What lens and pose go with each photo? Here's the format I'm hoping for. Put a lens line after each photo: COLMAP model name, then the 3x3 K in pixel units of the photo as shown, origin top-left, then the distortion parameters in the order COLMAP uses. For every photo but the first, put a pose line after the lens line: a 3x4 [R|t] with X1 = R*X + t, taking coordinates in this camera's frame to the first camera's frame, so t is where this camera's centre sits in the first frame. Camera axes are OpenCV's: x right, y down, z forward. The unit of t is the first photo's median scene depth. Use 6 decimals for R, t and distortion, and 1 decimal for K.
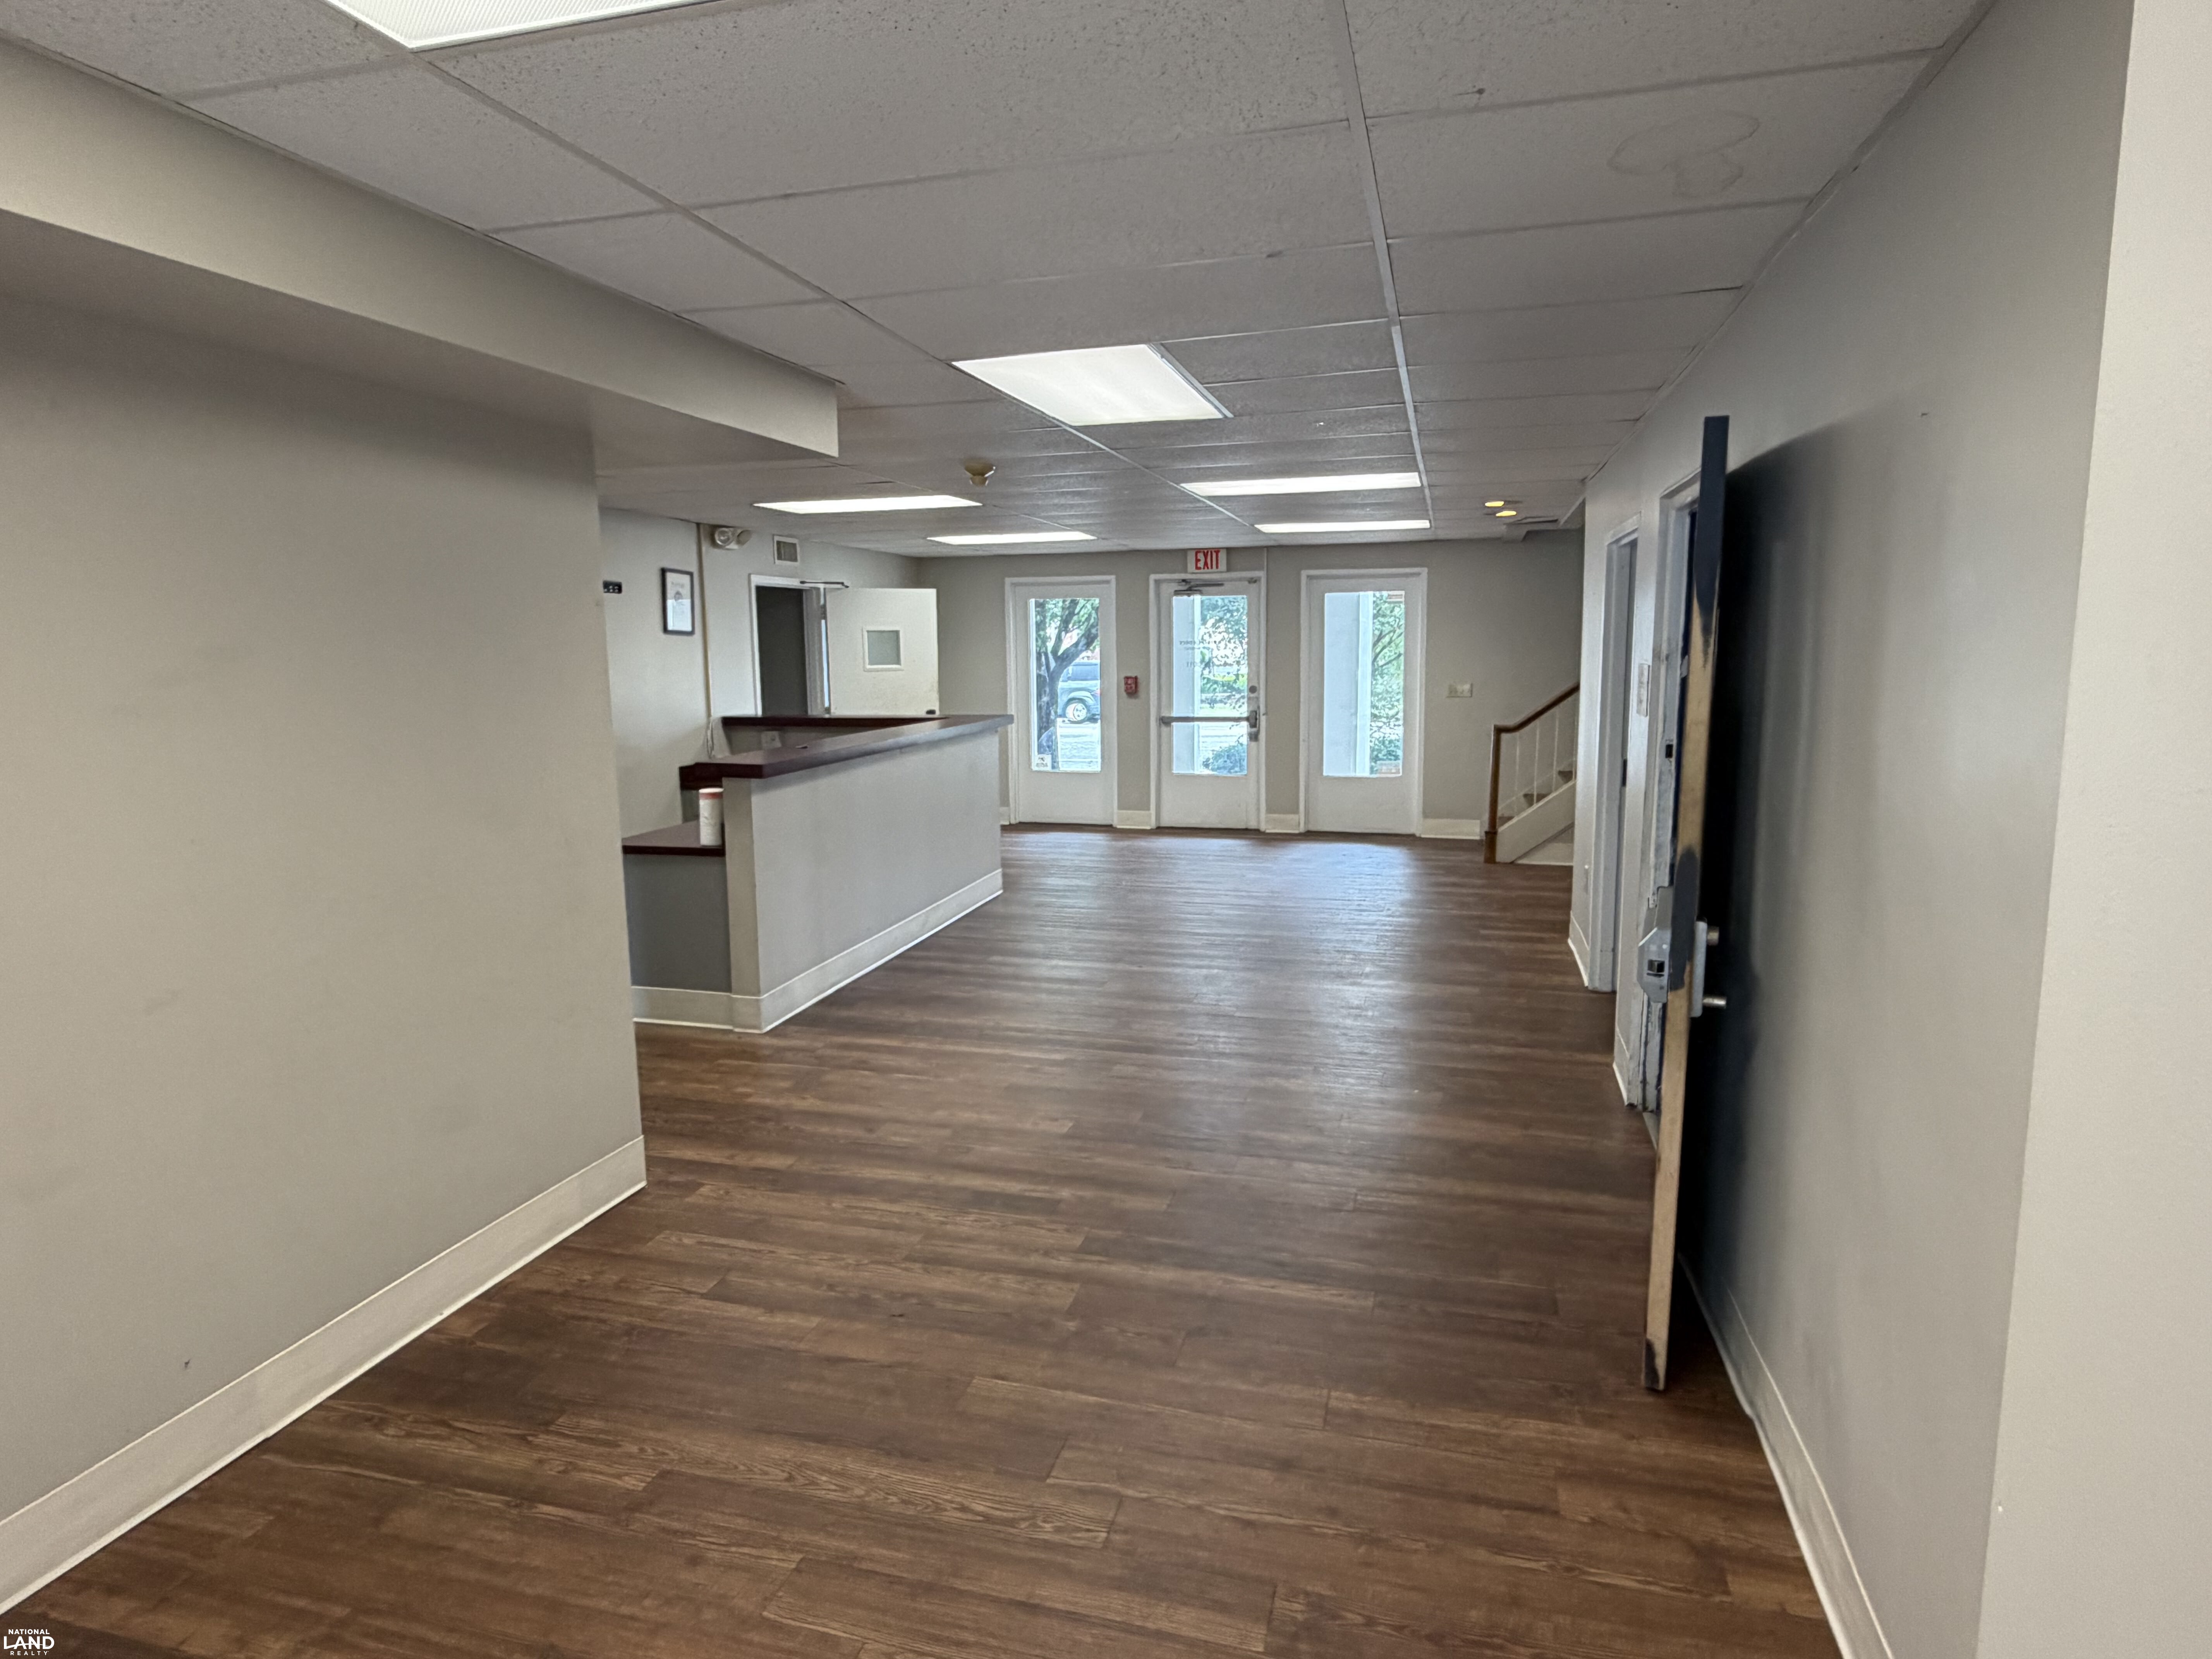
lens RADIAL K [[1267.1, 0, 1103.0], [0, 1267.1, 826.0], [0, 0, 1]] dist [0.008152, -0.000243]
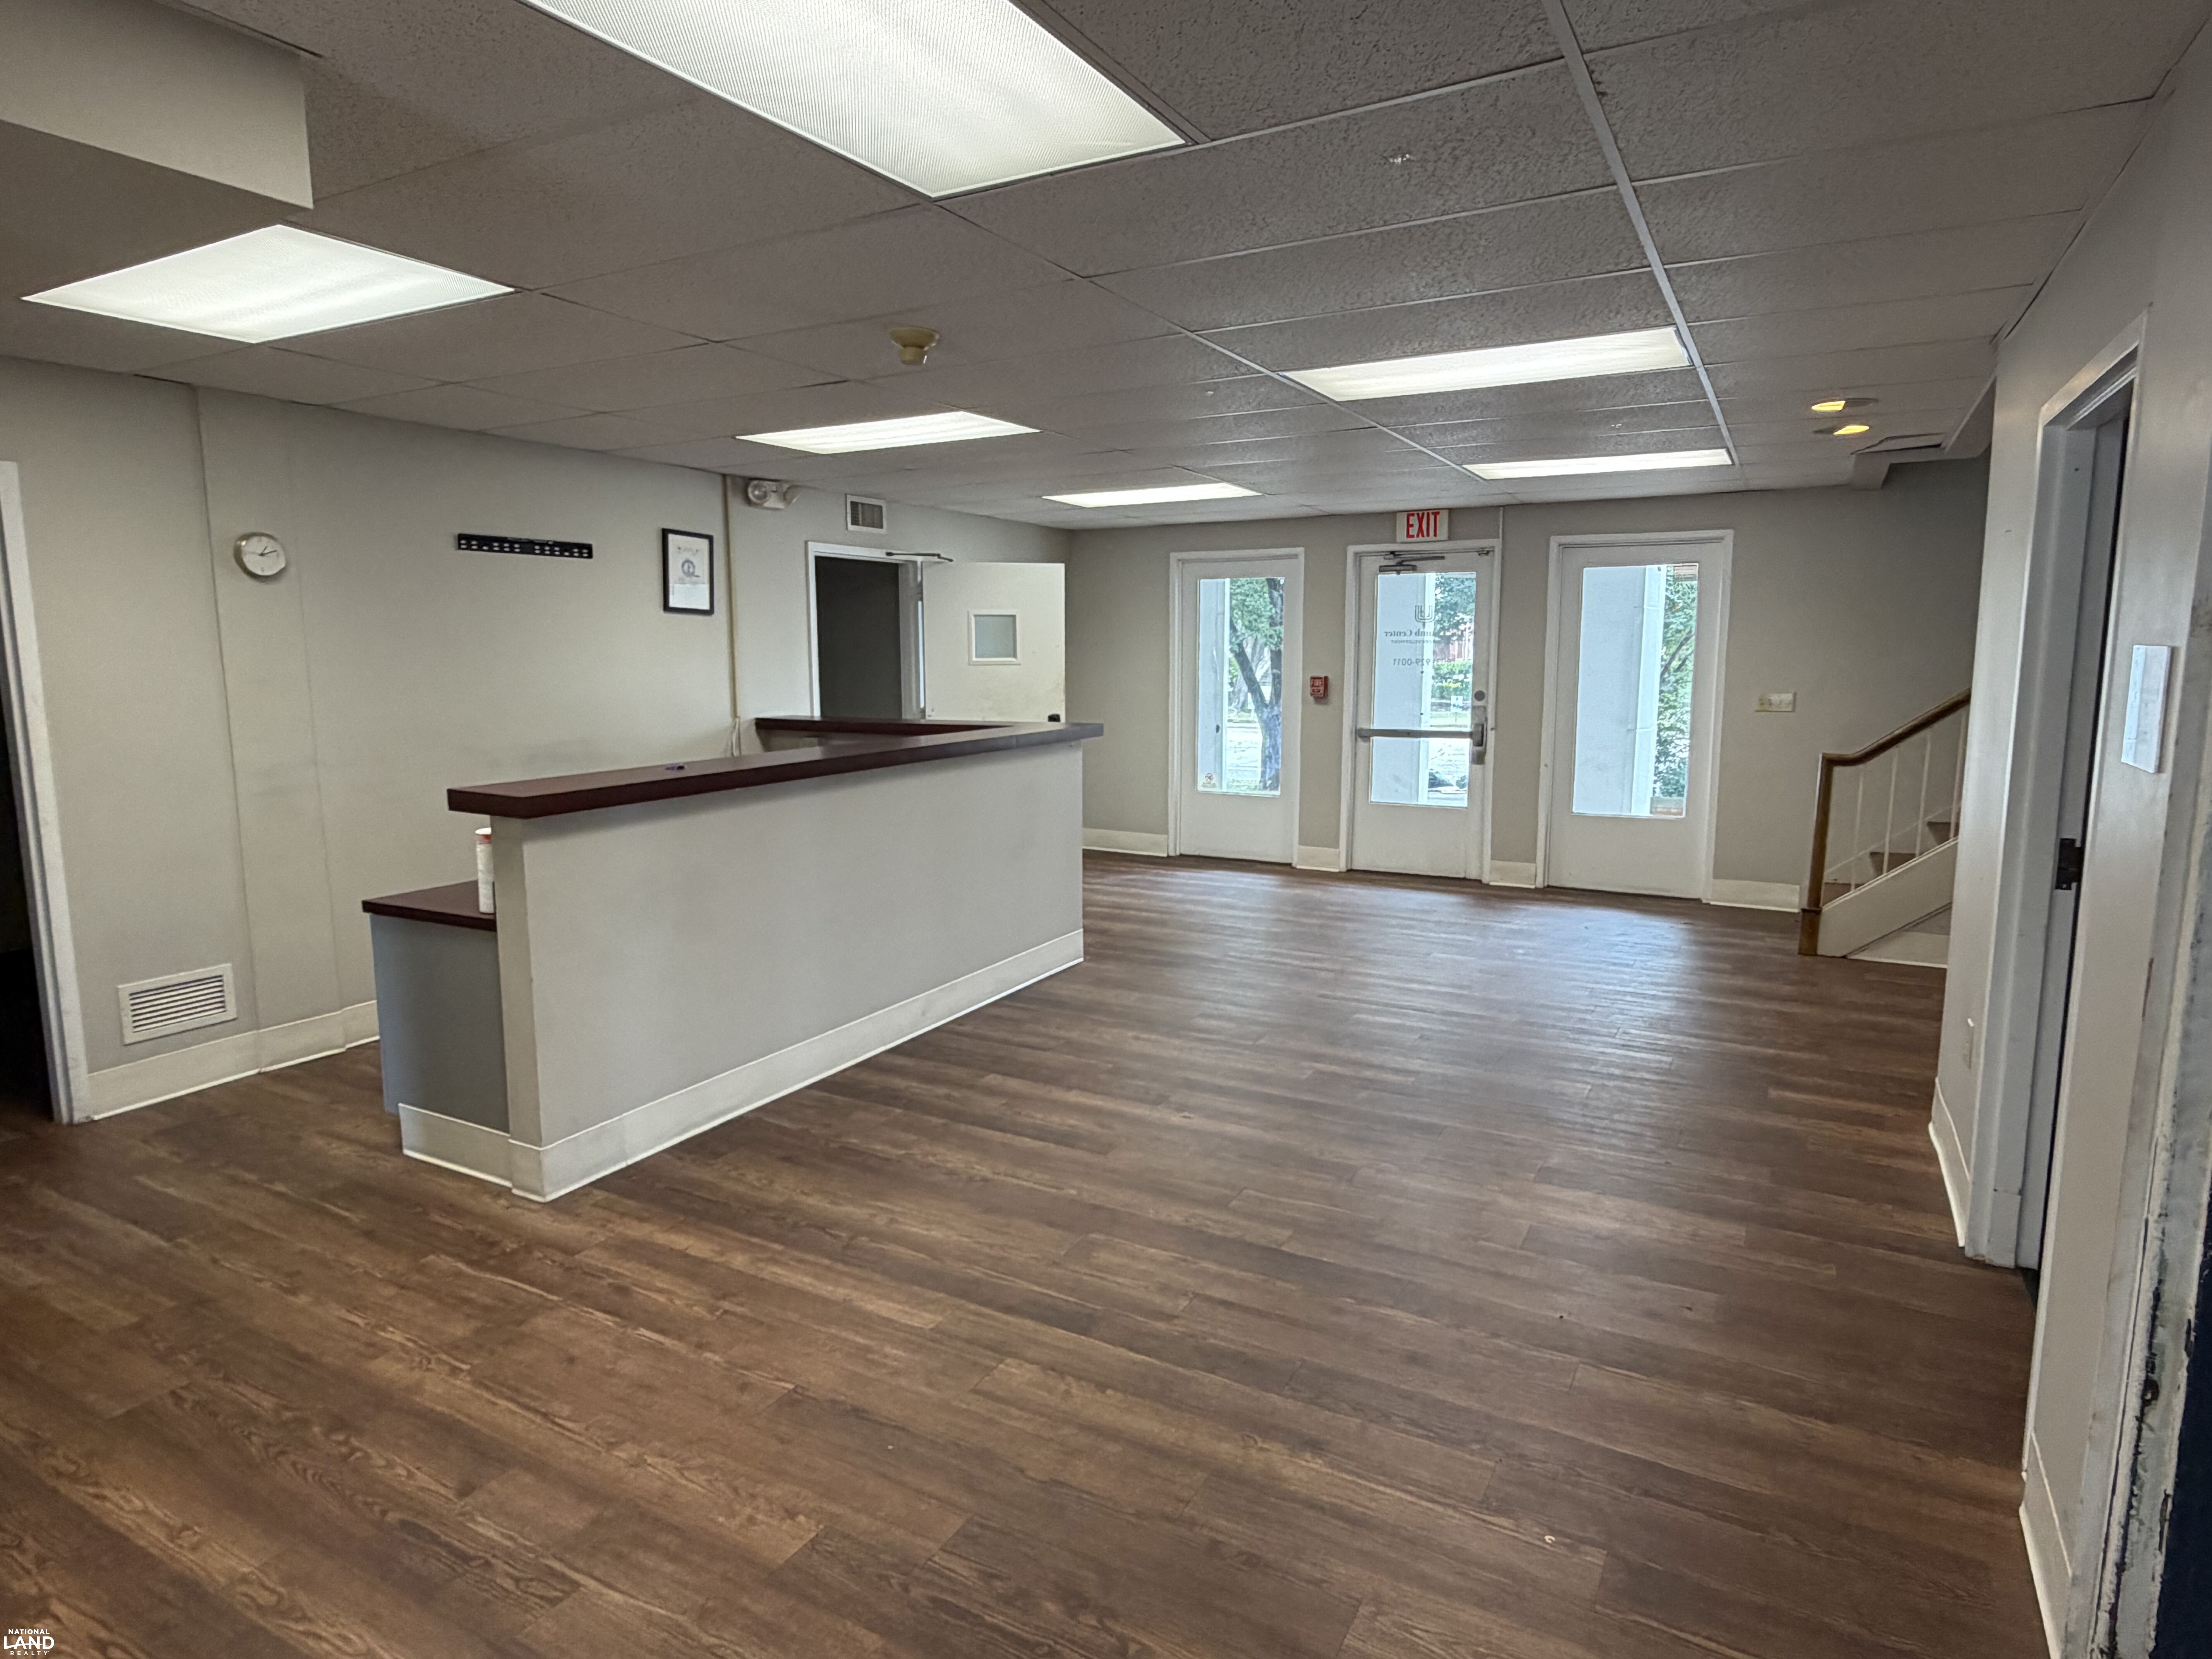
lens RADIAL K [[1267.1, 0, 1104.1], [0, 1267.1, 829.6], [0, 0, 1]] dist [0.008152, -0.000243]
pose [[0.972203, 0.041635, -0.230408, 0.089882], [-0.041555, 0.999123, 0.005204, -0.025976], [0.230423, 0.004516, 0.973080, 0.242694]]
